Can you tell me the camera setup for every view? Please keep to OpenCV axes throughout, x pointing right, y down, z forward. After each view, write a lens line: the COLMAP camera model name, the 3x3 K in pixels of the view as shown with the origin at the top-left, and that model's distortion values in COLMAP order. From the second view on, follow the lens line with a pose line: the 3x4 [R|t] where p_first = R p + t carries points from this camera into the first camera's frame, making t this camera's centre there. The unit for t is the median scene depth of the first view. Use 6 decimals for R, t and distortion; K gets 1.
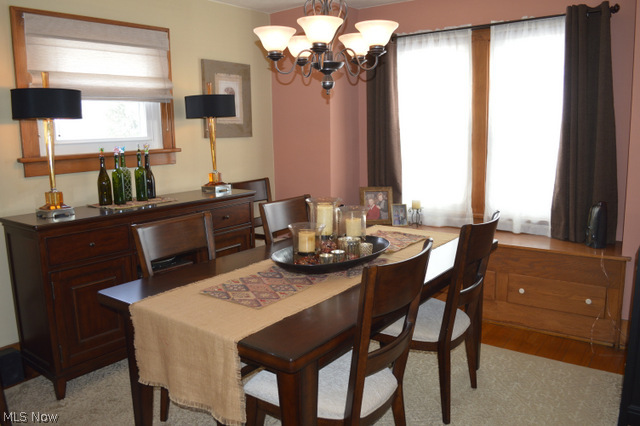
lens RADIAL K [[513.7, 0, 319.8], [0, 513.7, 210.6], [0, 0, 1]] dist [-0.083199, 0.013401]
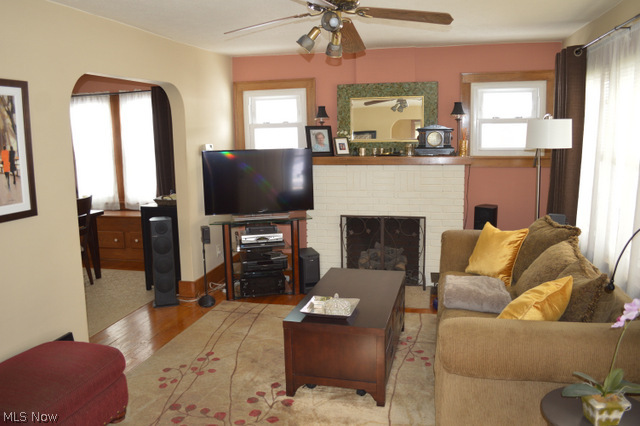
lens RADIAL K [[513.7, 0, 319.8], [0, 513.7, 210.6], [0, 0, 1]] dist [-0.083199, 0.013401]
pose [[0.921380, -0.050418, 0.385378, 0.294169], [0.056853, 0.998368, -0.005311, 0.093539], [-0.384481, 0.026804, 0.922744, -0.909851]]
